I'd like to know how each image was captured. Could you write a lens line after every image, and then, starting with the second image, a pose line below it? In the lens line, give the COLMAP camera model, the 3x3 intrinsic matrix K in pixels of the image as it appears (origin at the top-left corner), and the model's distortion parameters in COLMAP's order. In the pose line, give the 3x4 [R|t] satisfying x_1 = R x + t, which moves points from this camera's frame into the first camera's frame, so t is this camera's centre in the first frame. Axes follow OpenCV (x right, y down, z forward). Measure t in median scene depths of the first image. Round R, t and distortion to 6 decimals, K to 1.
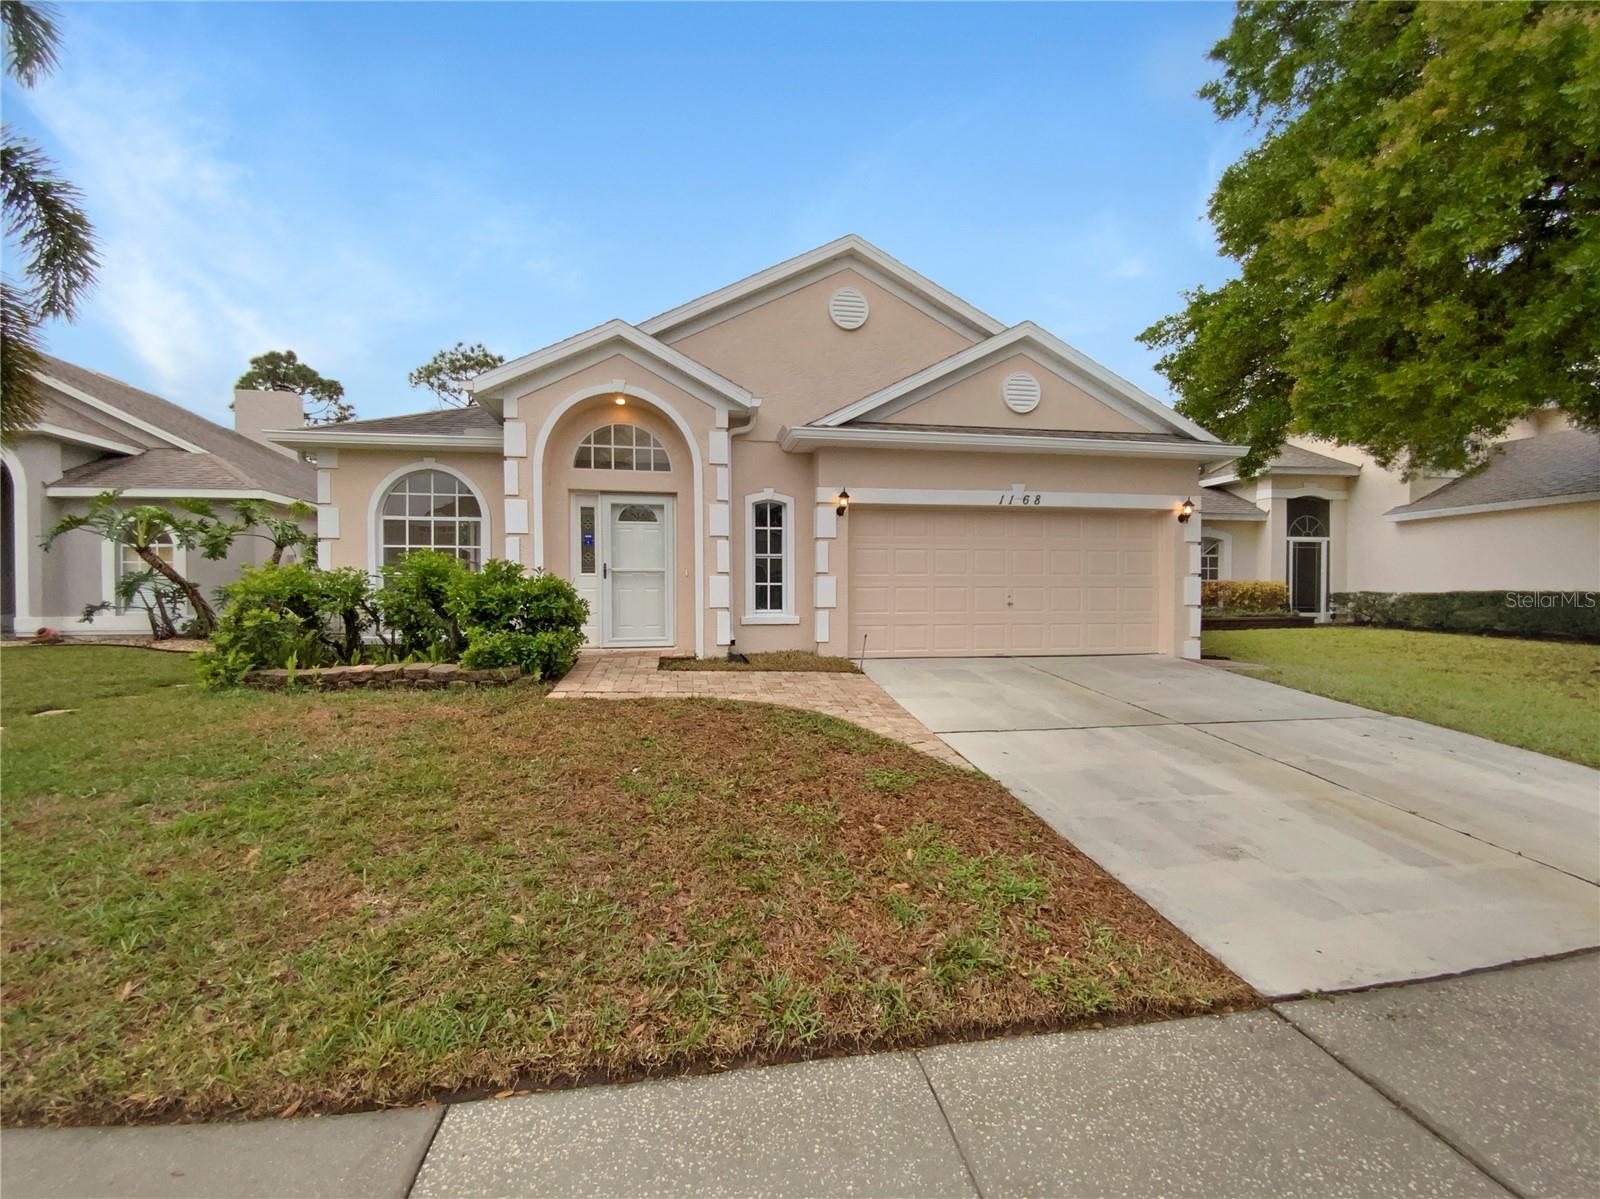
lens RADIAL K [[690.6, 0, 800.0], [0, 690.6, 599.5], [0, 0, 1]] dist [0.001274, -0.000984]
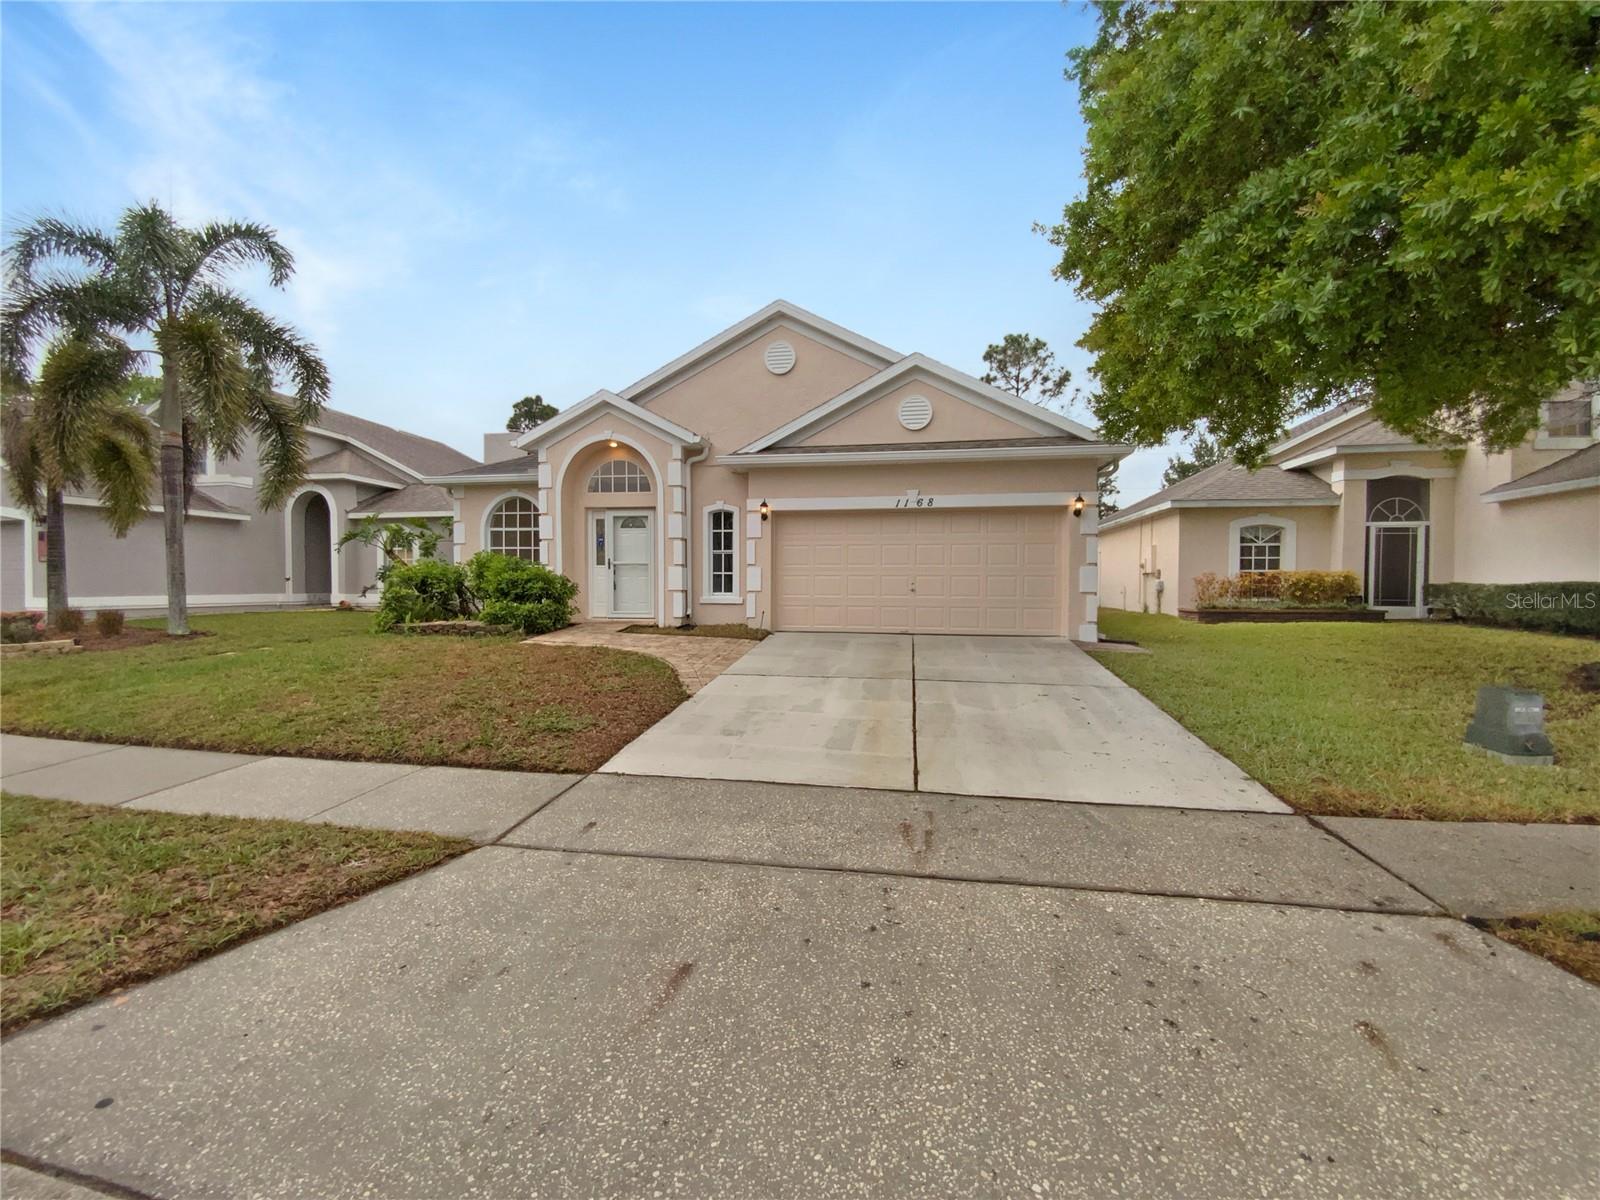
lens RADIAL K [[699.7, 0, 800.0], [0, 699.7, 600.0], [0, 0, 1]] dist [0.012036, -0.000127]
pose [[0.938363, 0.012854, -0.345412, 0.561852], [-0.009291, 0.999885, 0.011967, 0.011981], [0.345526, -0.008020, 0.938375, -0.210491]]
